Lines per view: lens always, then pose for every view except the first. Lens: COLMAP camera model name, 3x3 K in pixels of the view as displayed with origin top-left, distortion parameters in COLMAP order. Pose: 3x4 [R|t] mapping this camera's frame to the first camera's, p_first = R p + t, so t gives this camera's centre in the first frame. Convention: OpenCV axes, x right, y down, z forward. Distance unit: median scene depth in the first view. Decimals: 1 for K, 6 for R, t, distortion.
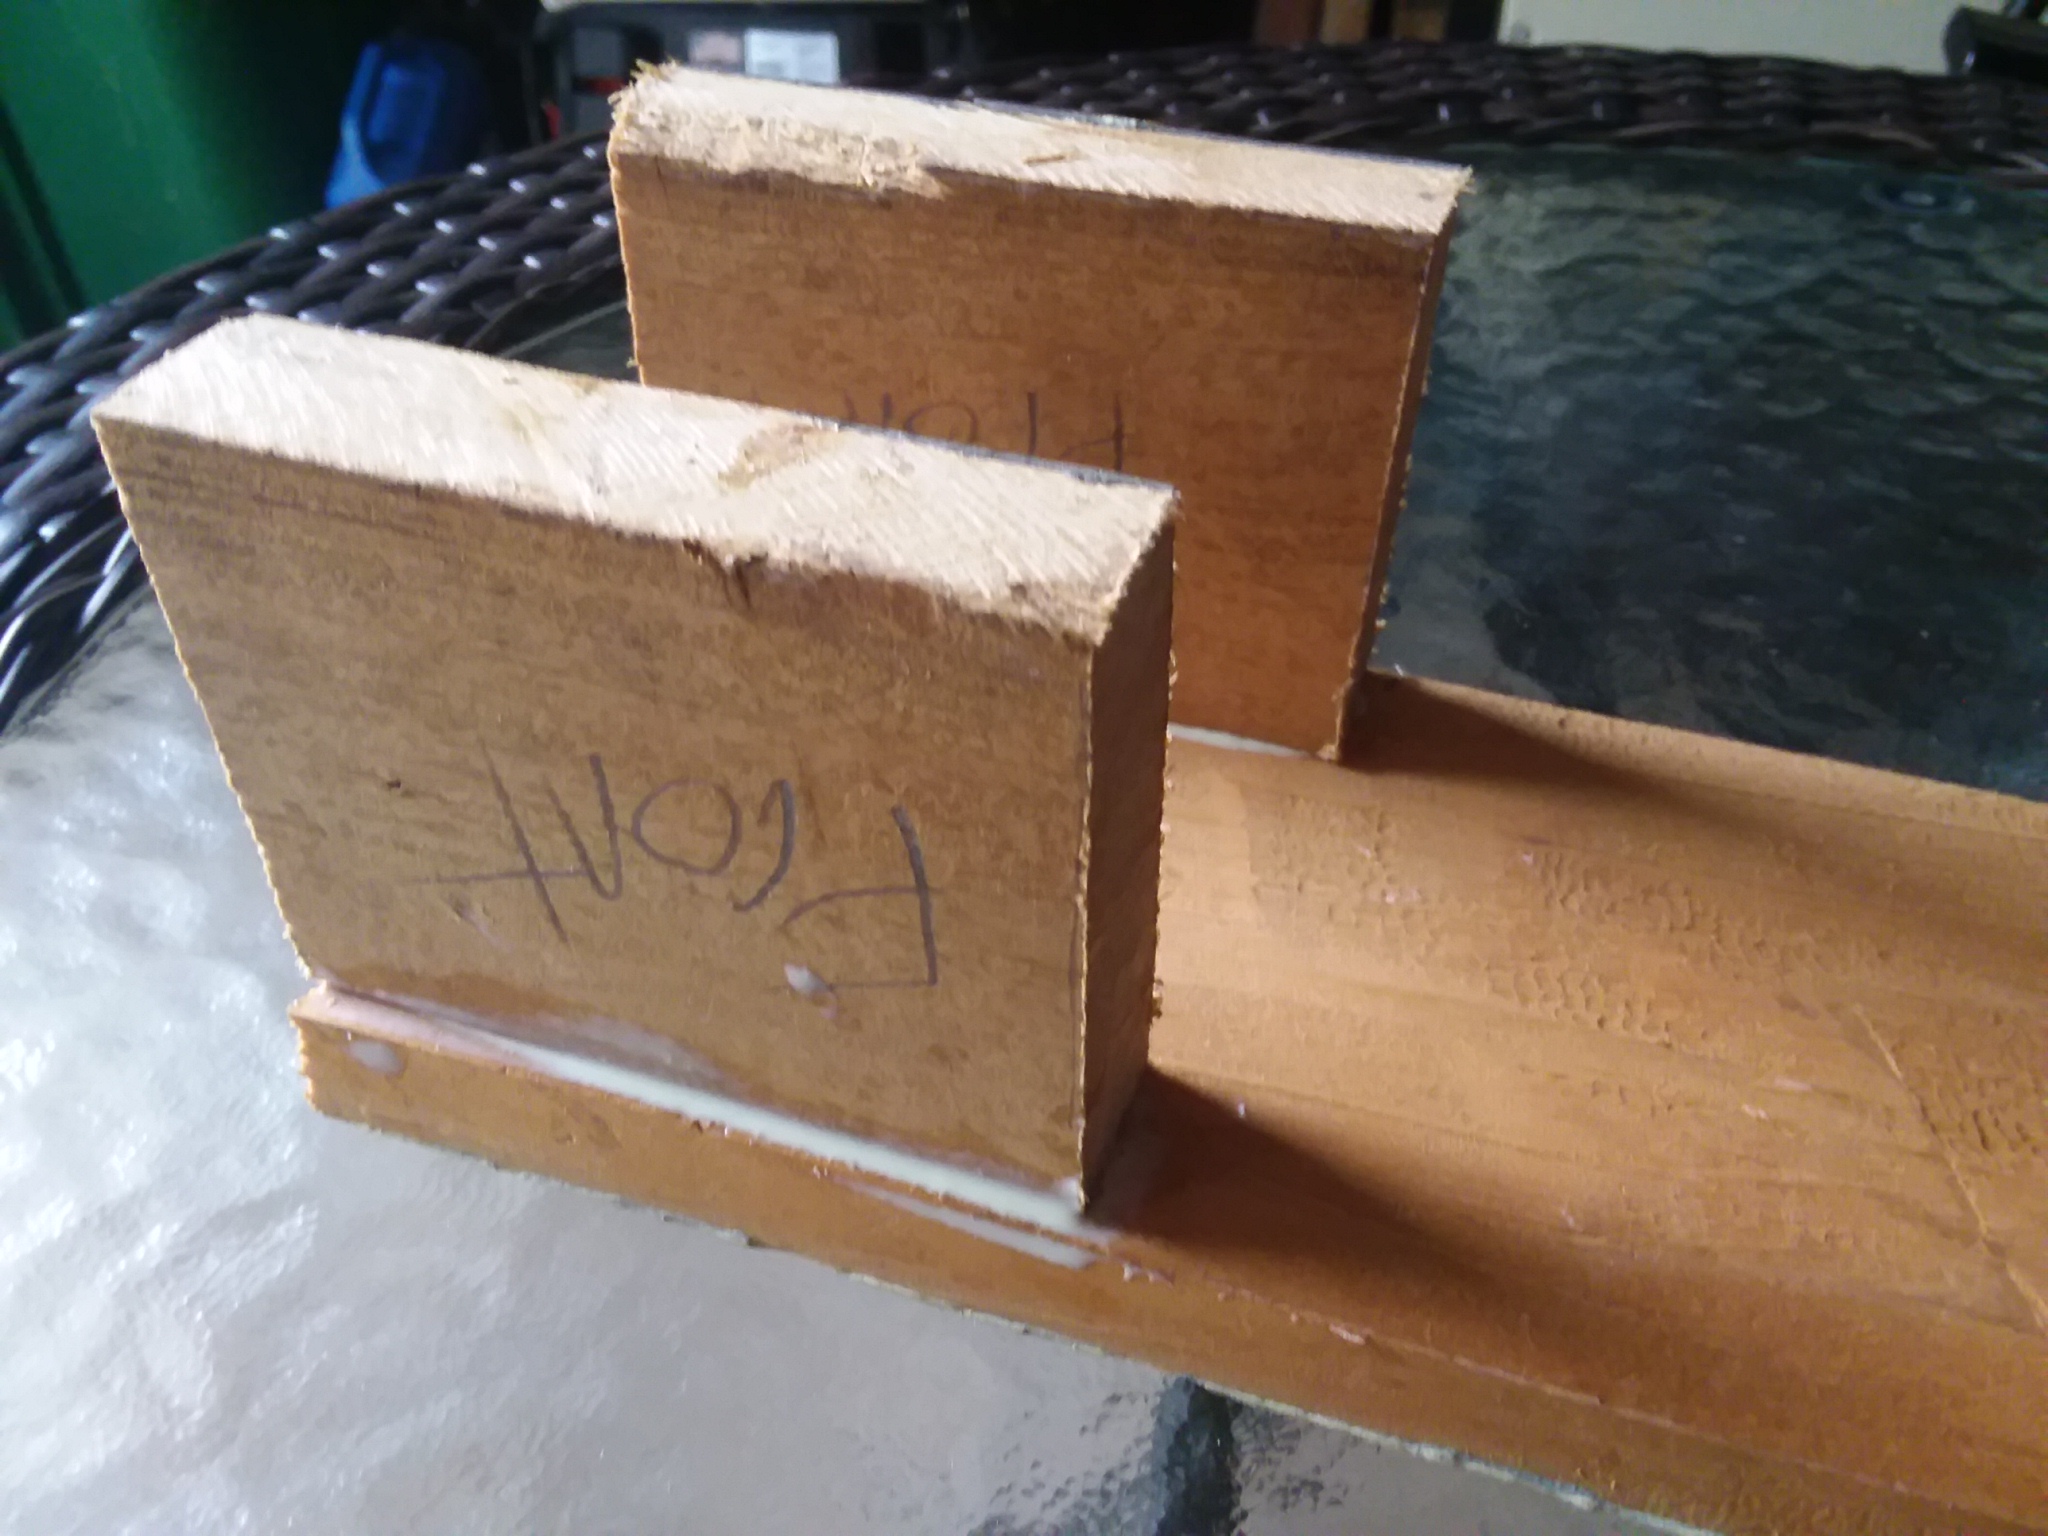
lens RADIAL K [[1769.6, 0, 1010.4], [0, 1769.6, 766.7], [0, 0, 1]] dist [0.036080, -0.094364]
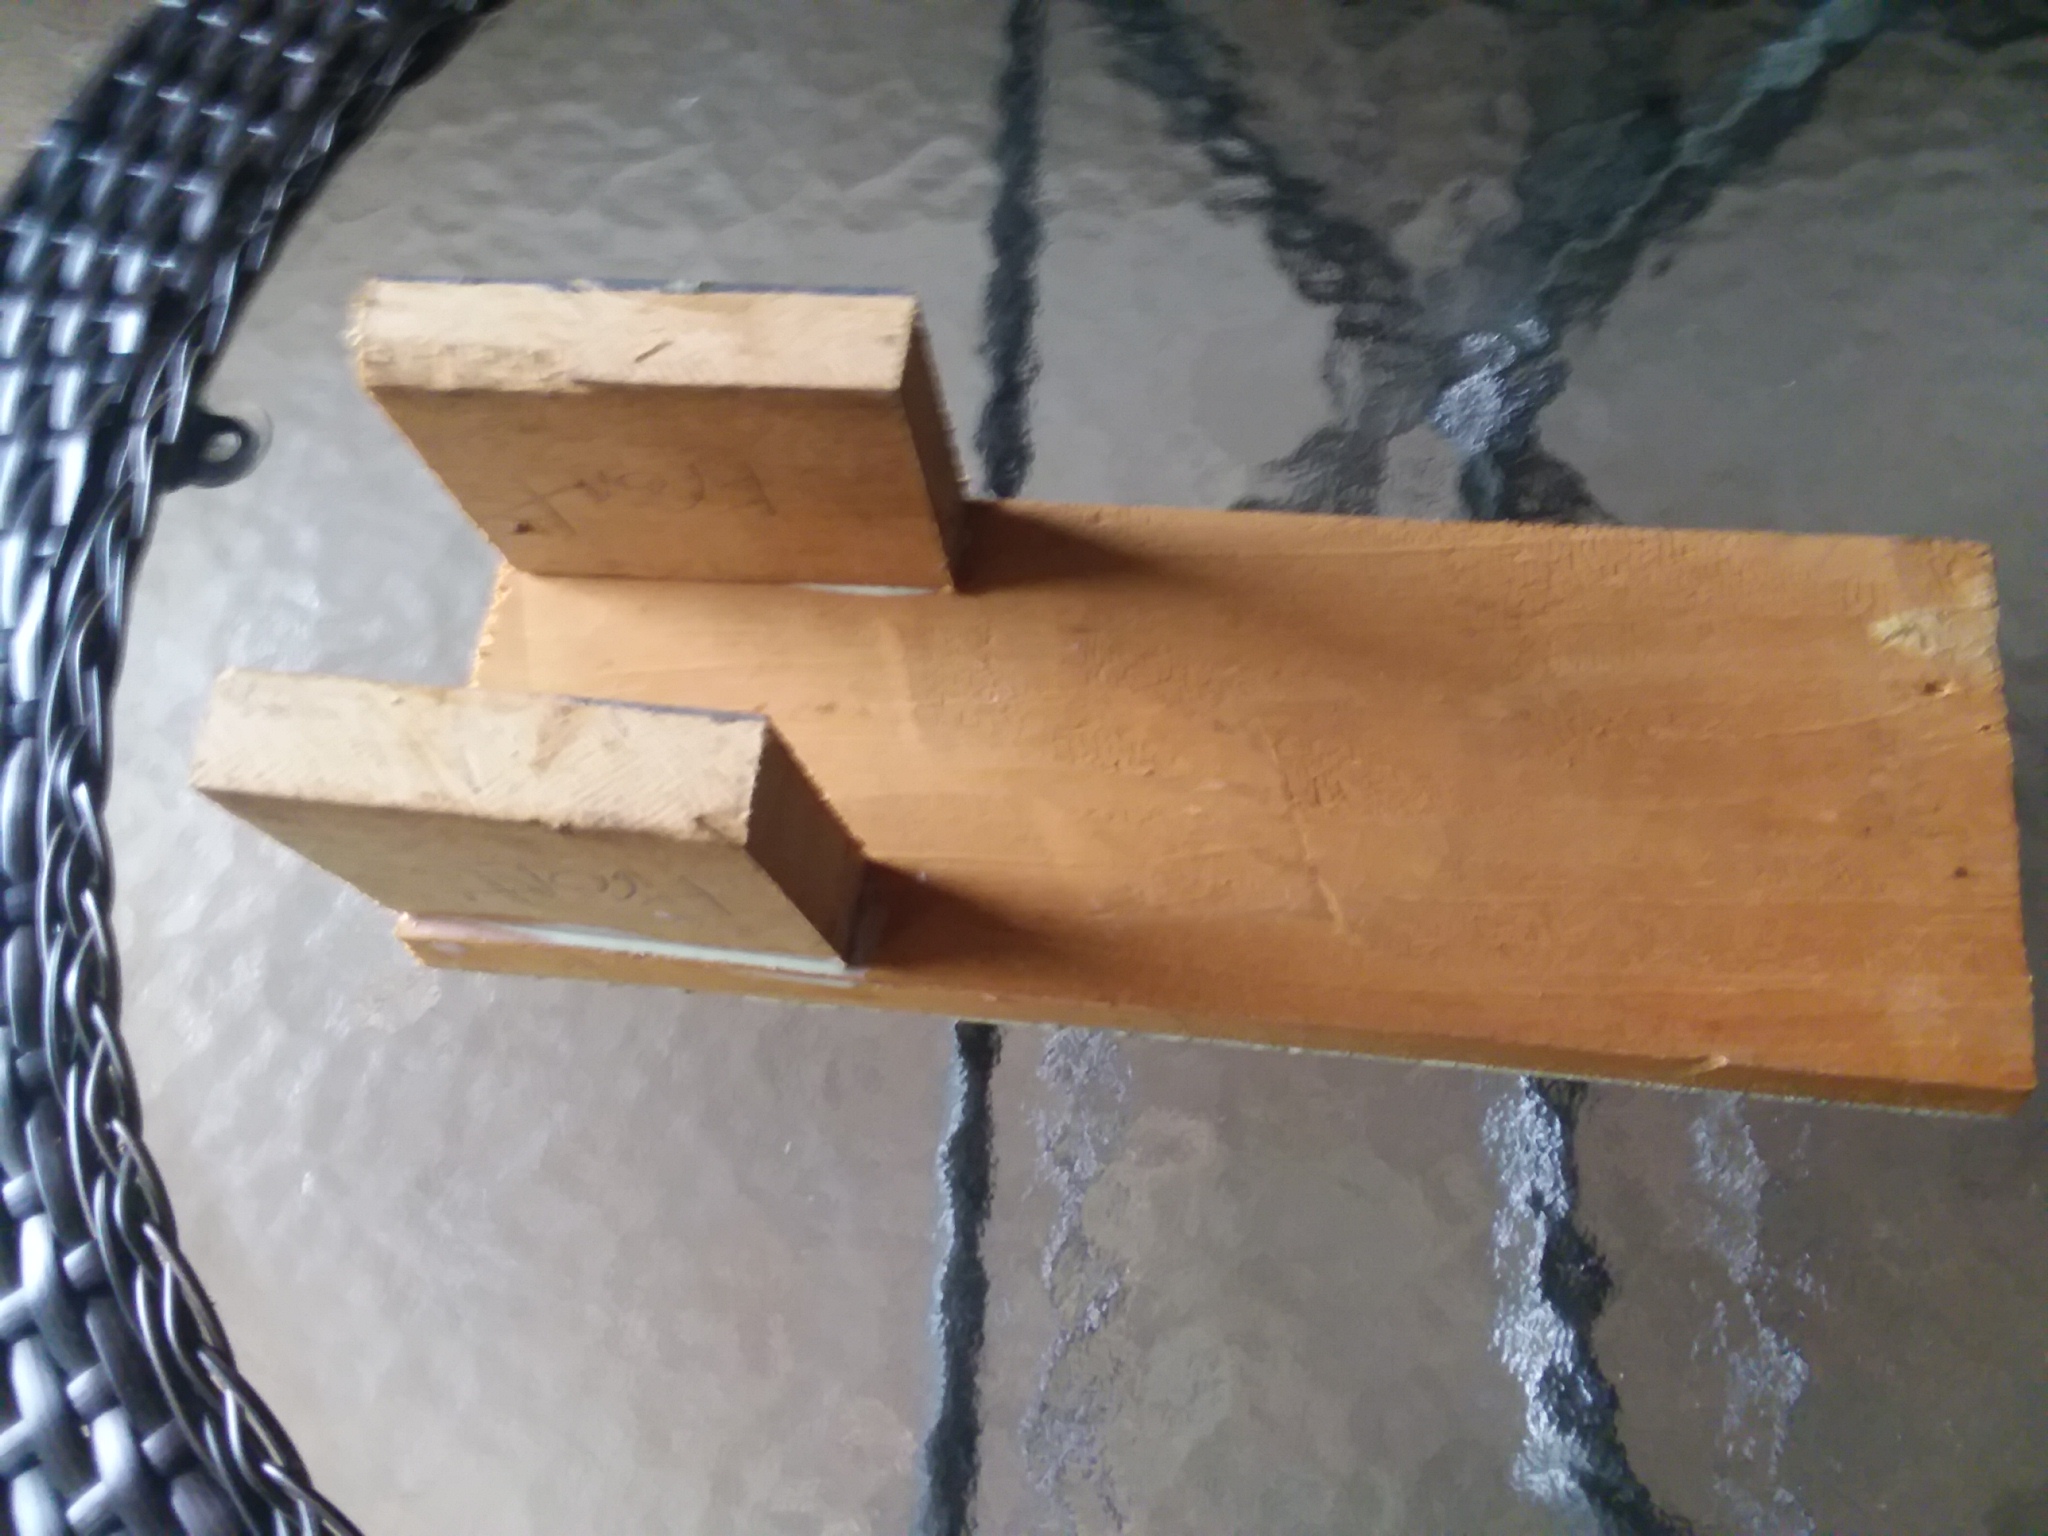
lens RADIAL K [[1769.6, 0, 1017.6], [0, 1769.6, 762.0], [0, 0, 1]] dist [0.036080, -0.094364]
pose [[0.967684, -0.249207, -0.038519, 0.315114], [0.238979, 0.857564, 0.455493, -0.693355], [-0.080479, -0.449978, 0.889406, -0.556912]]
